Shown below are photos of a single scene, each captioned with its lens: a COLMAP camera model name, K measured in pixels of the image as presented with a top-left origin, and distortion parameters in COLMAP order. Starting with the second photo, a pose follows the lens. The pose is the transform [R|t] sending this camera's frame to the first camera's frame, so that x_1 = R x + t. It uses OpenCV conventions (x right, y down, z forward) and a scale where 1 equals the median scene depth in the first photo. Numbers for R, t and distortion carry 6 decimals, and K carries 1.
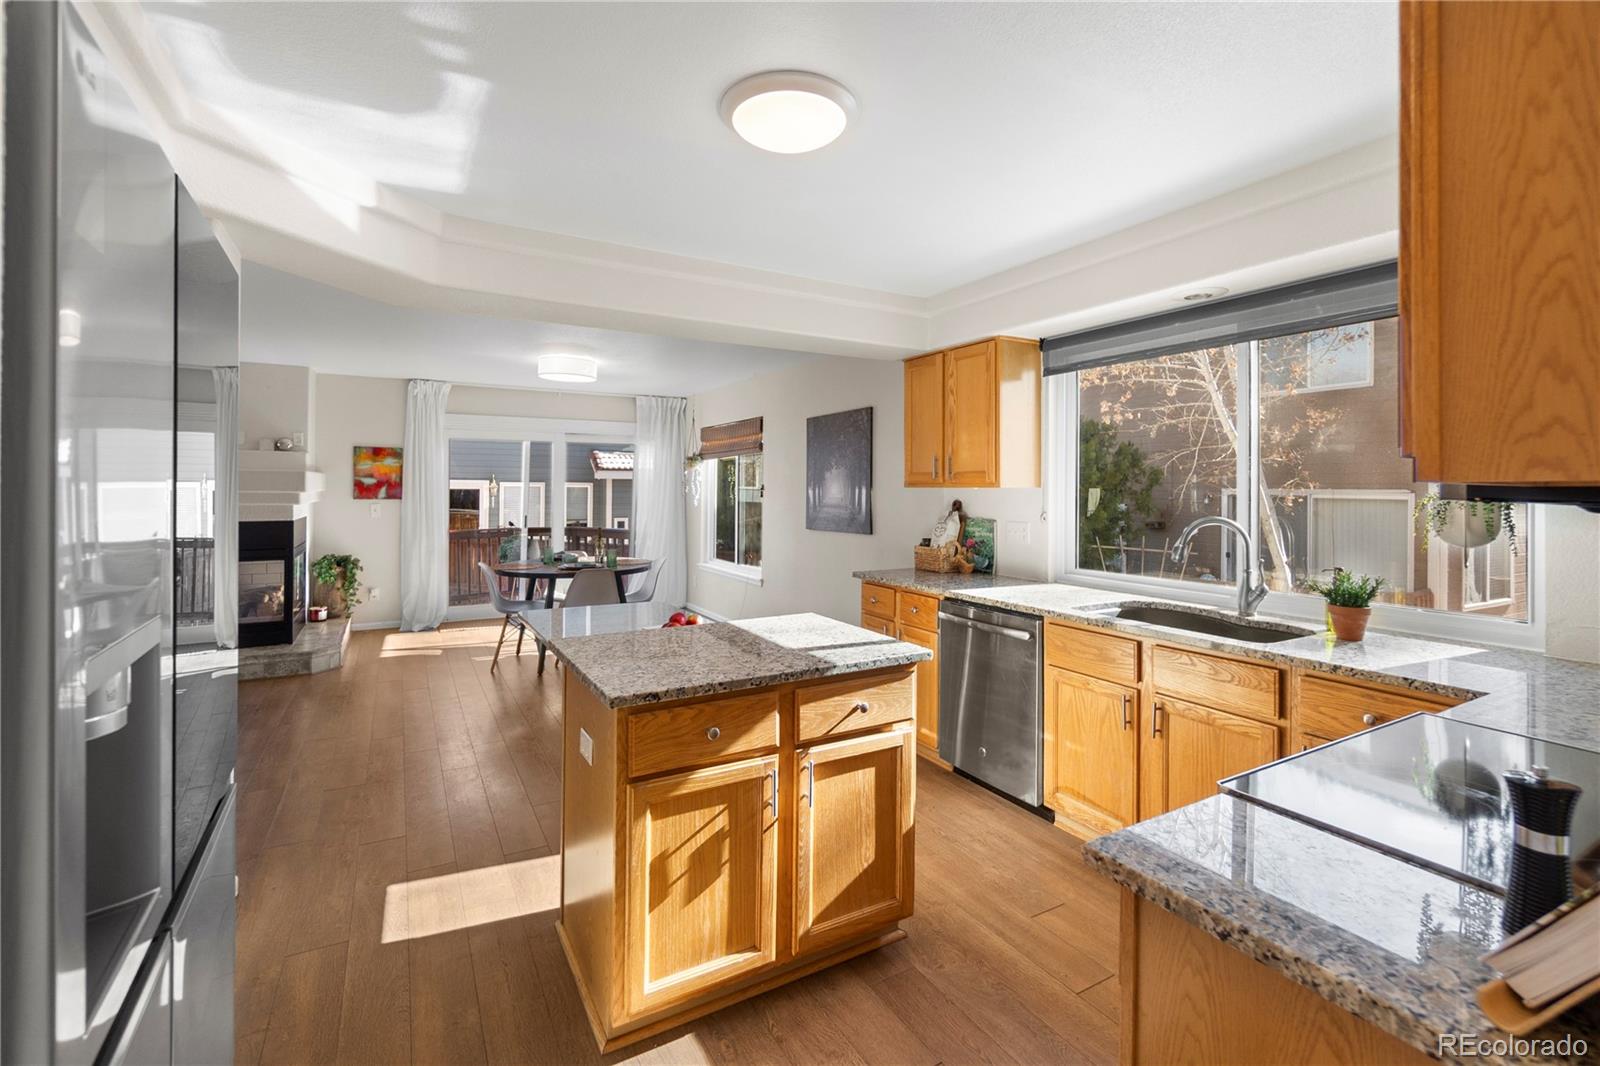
lens RADIAL K [[691.8, 0, 807.2], [0, 691.8, 494.2], [0, 0, 1]] dist [-0.011390, 0.000238]
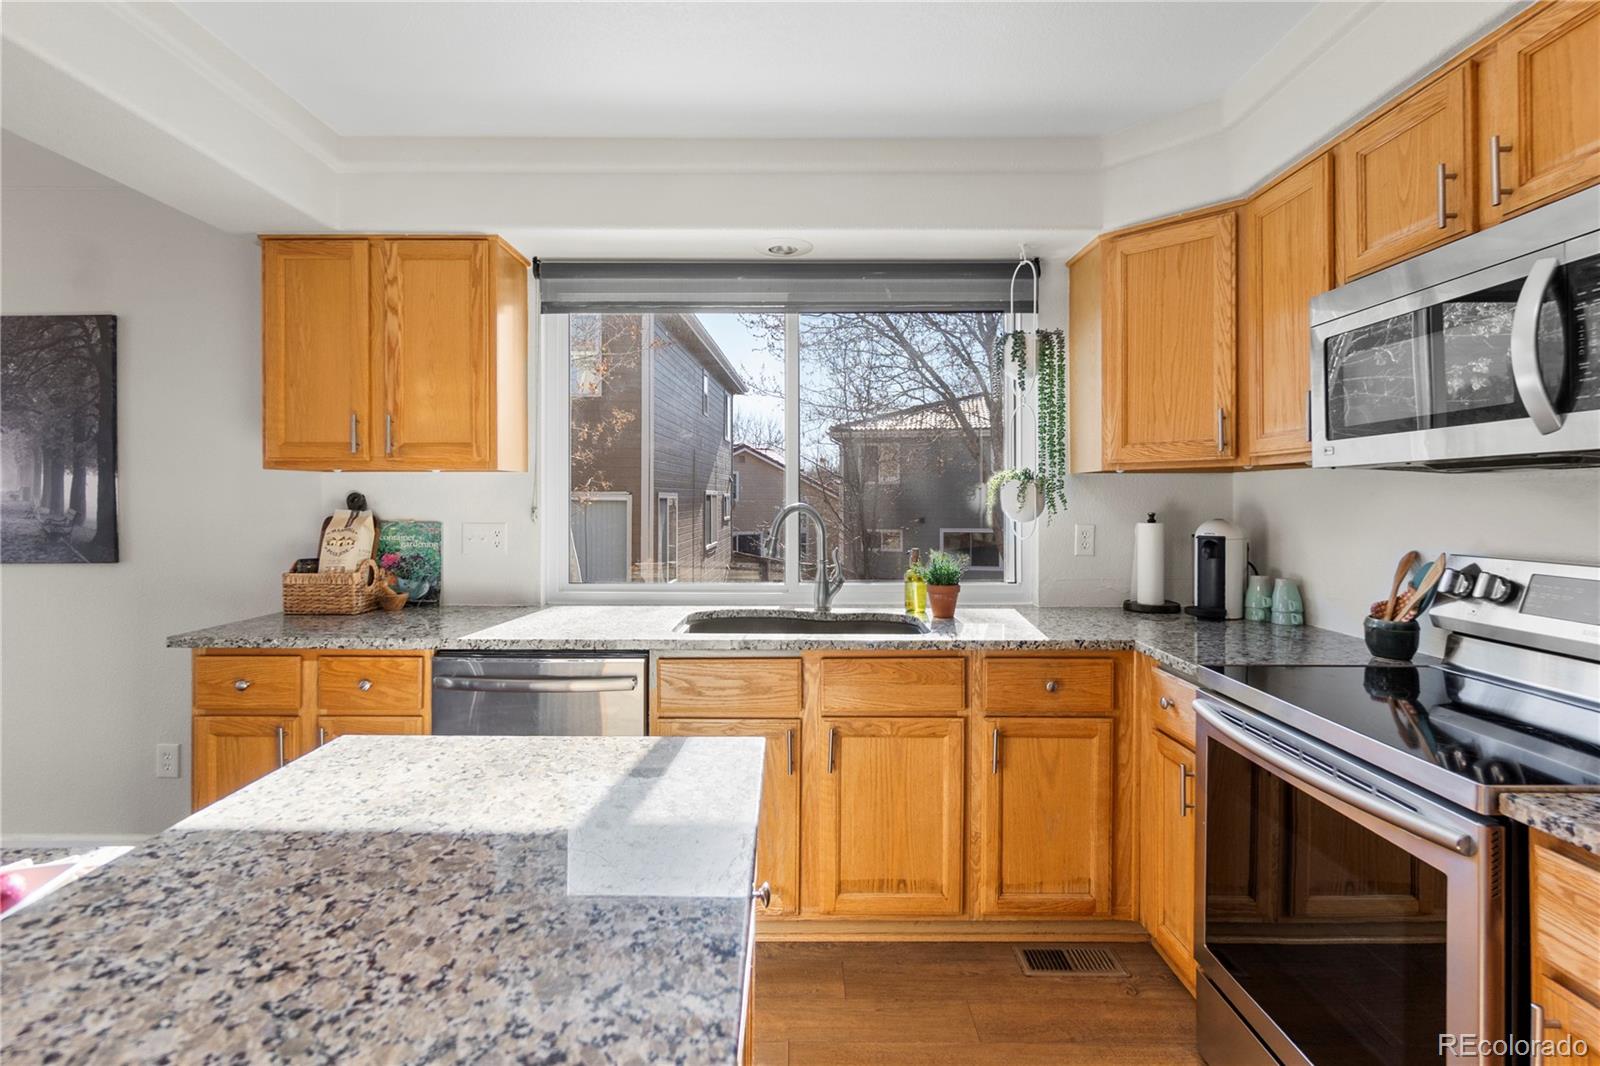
lens RADIAL K [[770.3, 0, 792.8], [0, 770.3, 497.2], [0, 0, 1]] dist [-0.003405, 0.000108]
pose [[0.505624, -0.002671, 0.862750, -0.183051], [0.007703, 0.999969, -0.001418, 0.017719], [-0.862719, 0.007363, 0.505630, 0.347268]]
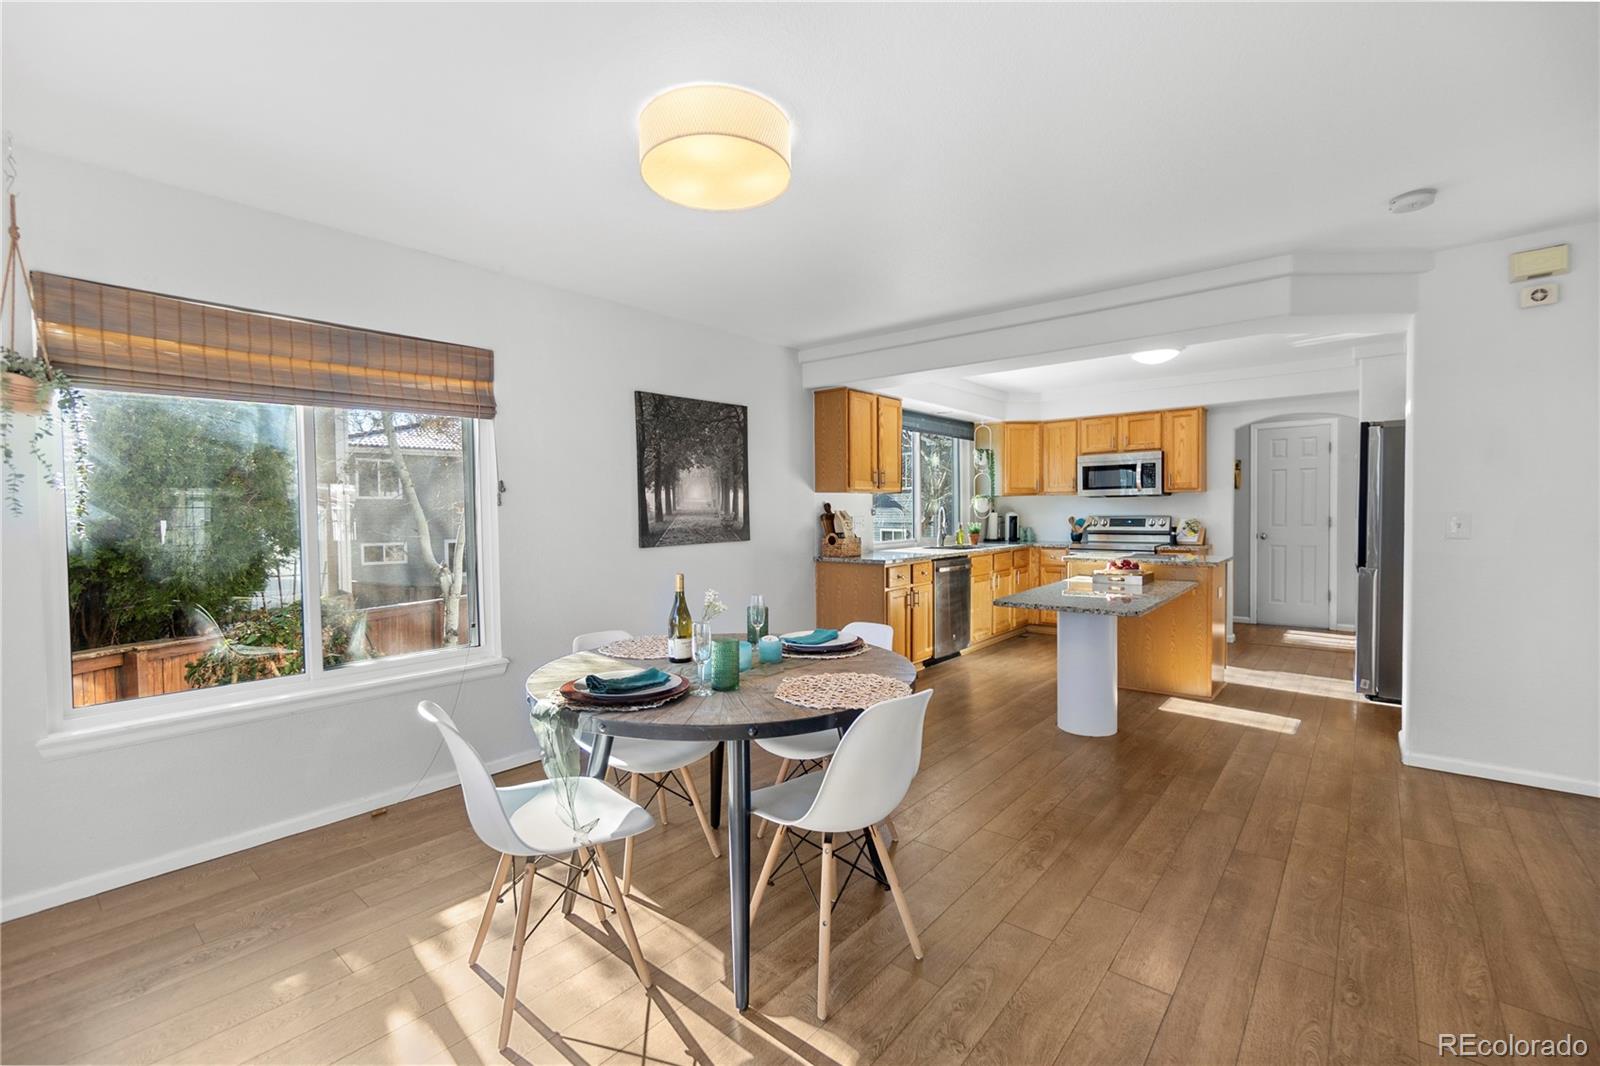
lens RADIAL K [[691.8, 0, 787.8], [0, 691.8, 529.6], [0, 0, 1]] dist [-0.011390, 0.000238]
pose [[-0.328697, -0.027617, 0.944032, -1.046562], [0.015851, 0.999270, 0.034752, 0.014075], [-0.944302, 0.026386, -0.328019, 1.588438]]
